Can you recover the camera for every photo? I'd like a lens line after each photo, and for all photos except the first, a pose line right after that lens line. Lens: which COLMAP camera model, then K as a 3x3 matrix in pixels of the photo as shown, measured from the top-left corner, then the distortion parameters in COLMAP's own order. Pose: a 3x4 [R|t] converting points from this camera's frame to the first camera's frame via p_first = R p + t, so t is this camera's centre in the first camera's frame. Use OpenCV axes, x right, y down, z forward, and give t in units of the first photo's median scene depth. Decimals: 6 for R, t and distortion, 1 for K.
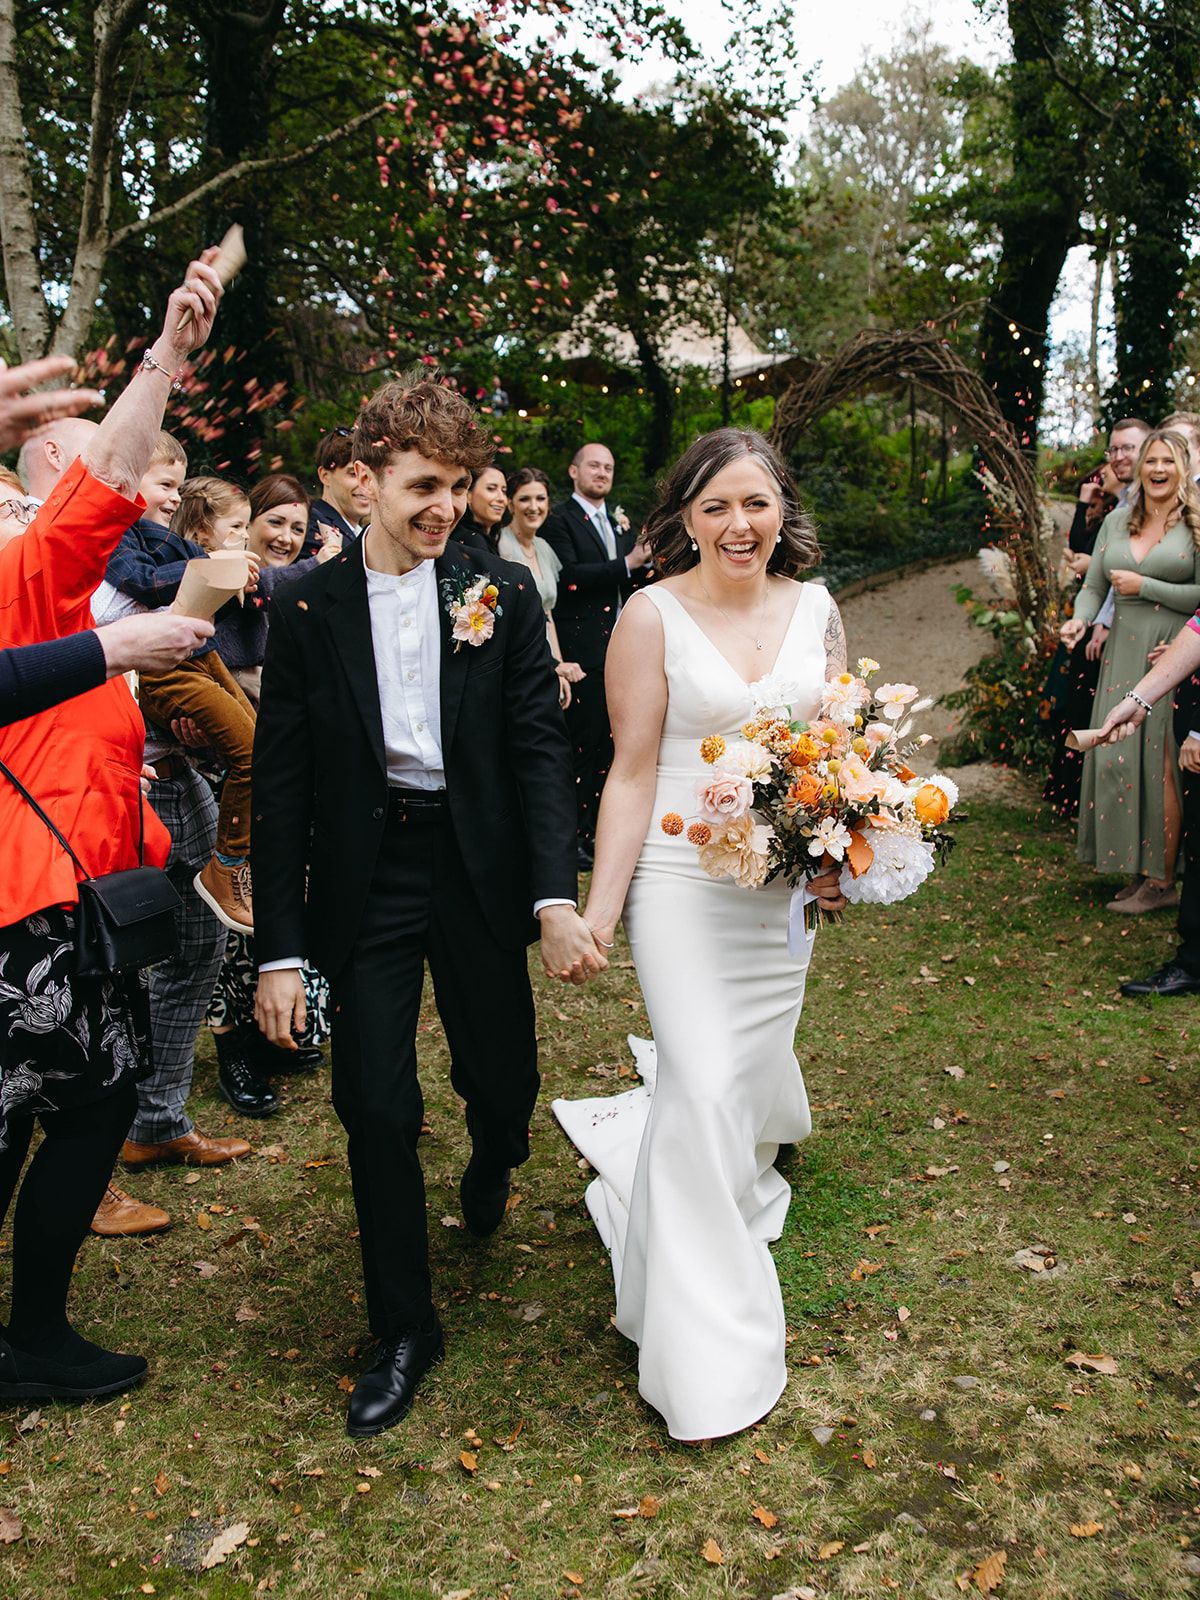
lens RADIAL K [[1537.0, 0, 600.0], [0, 1537.0, 800.0], [0, 0, 1]] dist [-0.002202, -0.001587]
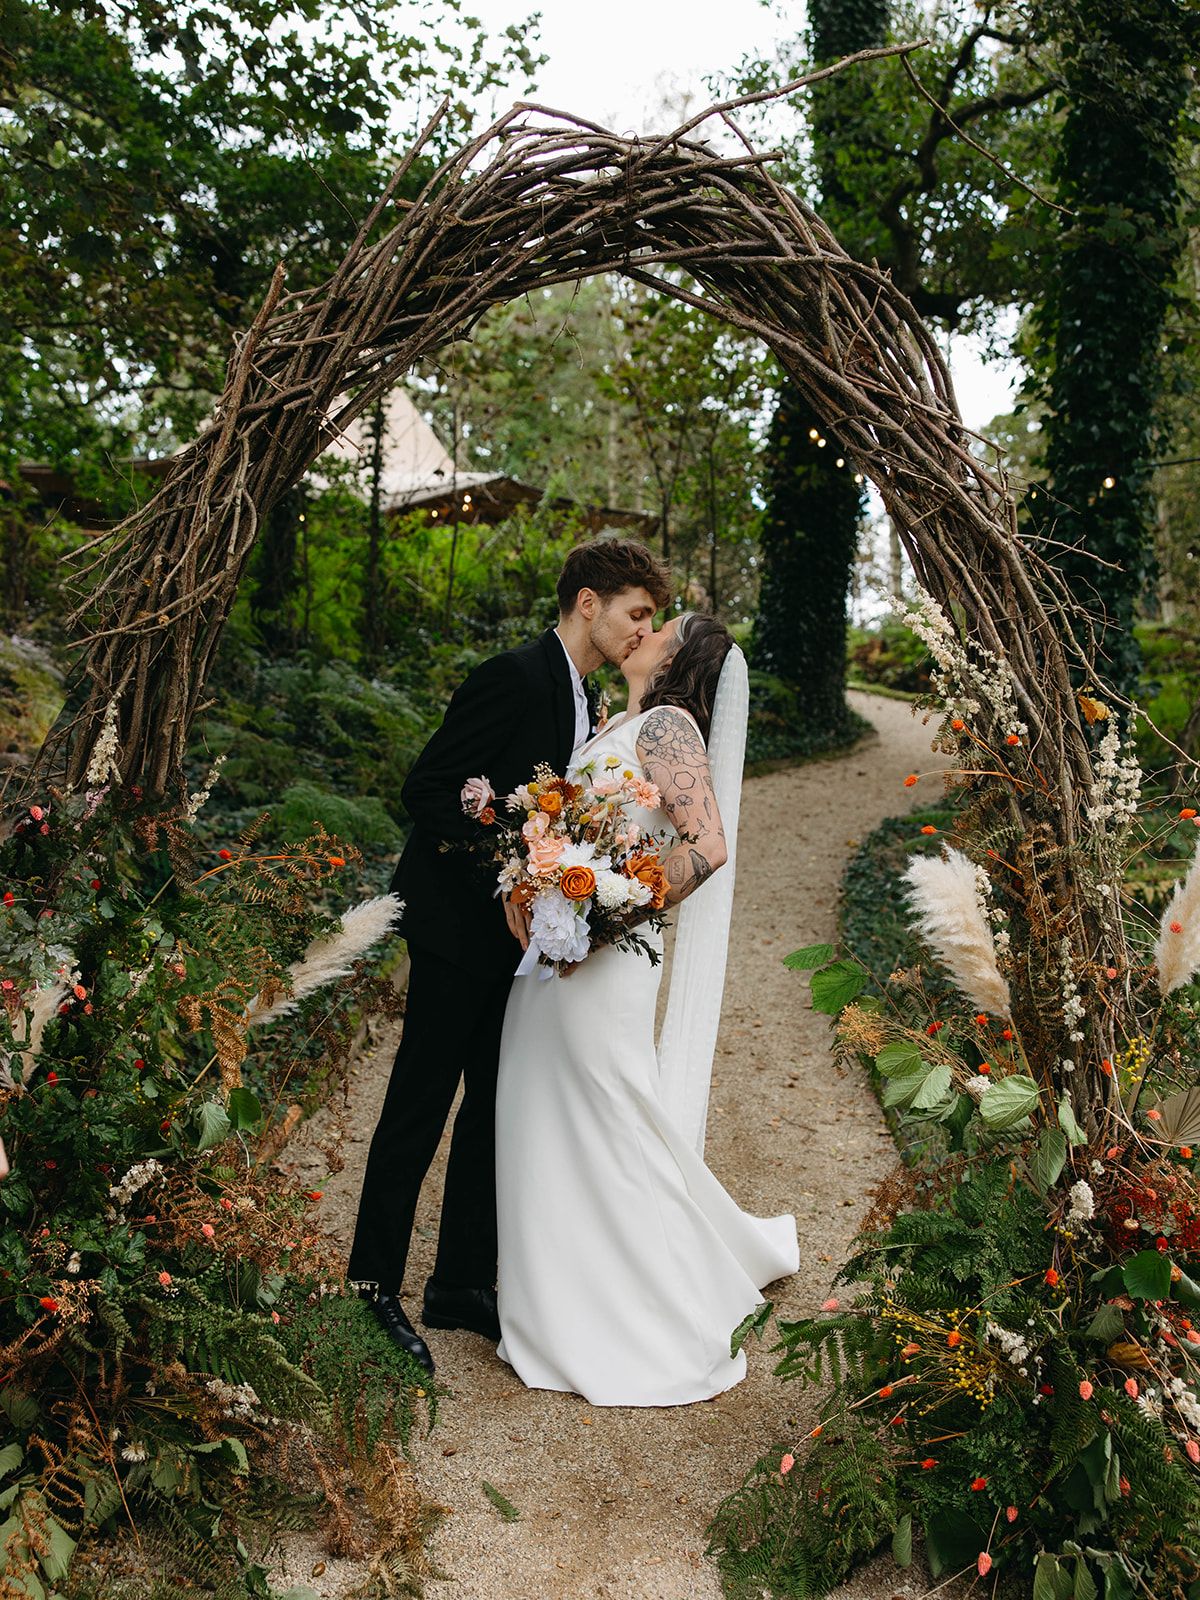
lens RADIAL K [[1566.5, 0, 600.0], [0, 1566.5, 800.0], [0, 0, 1]] dist [0.000702, -0.000474]
pose [[0.985879, 0.039864, 0.162643, 0.139812], [-0.021631, 0.993430, -0.112377, -0.136741], [-0.166054, 0.107272, 0.980265, 0.708658]]
